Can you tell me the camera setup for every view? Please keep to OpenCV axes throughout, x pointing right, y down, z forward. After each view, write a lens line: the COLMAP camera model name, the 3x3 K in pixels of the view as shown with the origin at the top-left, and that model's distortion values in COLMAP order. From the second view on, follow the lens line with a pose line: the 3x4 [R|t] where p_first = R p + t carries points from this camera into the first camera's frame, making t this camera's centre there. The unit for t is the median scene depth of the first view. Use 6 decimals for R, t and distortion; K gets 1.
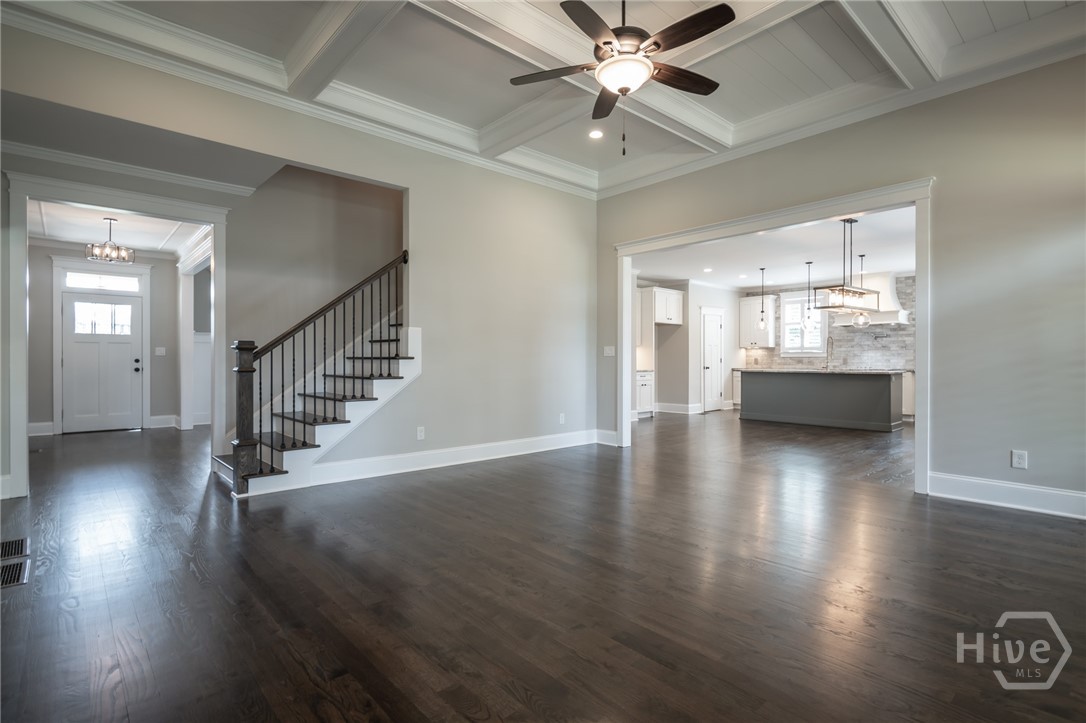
lens RADIAL K [[526.2, 0, 550.5], [0, 526.2, 361.4], [0, 0, 1]] dist [0.010313, -0.002217]
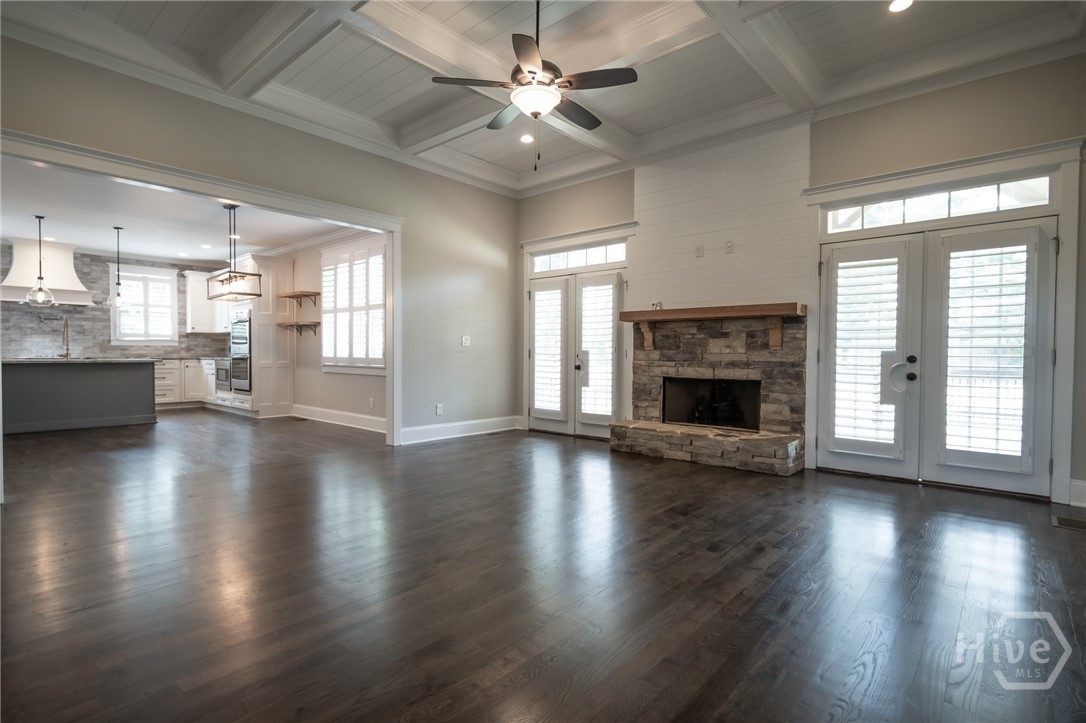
lens RADIAL K [[526.2, 0, 538.7], [0, 526.2, 363.0], [0, 0, 1]] dist [0.010313, -0.002217]
pose [[-0.093541, -0.022964, 0.995351, -0.303969], [-0.005565, 0.999730, 0.022542, -0.000085], [-0.995600, -0.003431, -0.093643, 0.329754]]
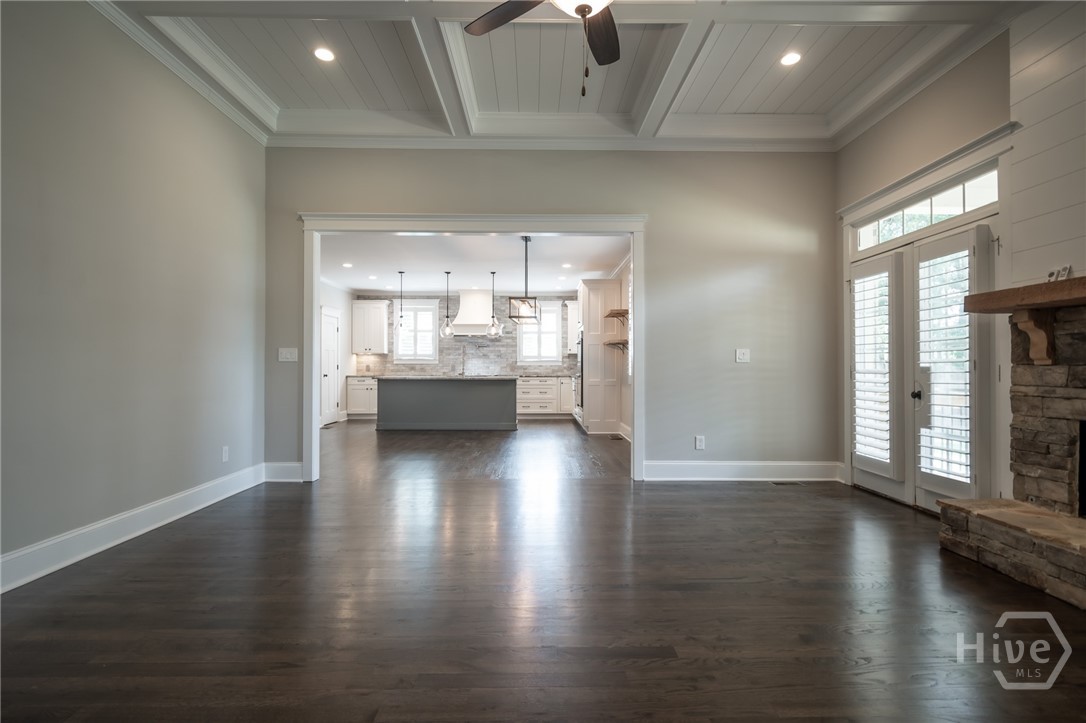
lens RADIAL K [[526.2, 0, 543.1], [0, 526.2, 362.9], [0, 0, 1]] dist [0.010313, -0.002217]
pose [[0.665477, 0.006920, 0.746387, -0.138503], [0.000377, 0.999954, -0.009608, -0.000601], [-0.746419, 0.006675, 0.665443, 0.162841]]
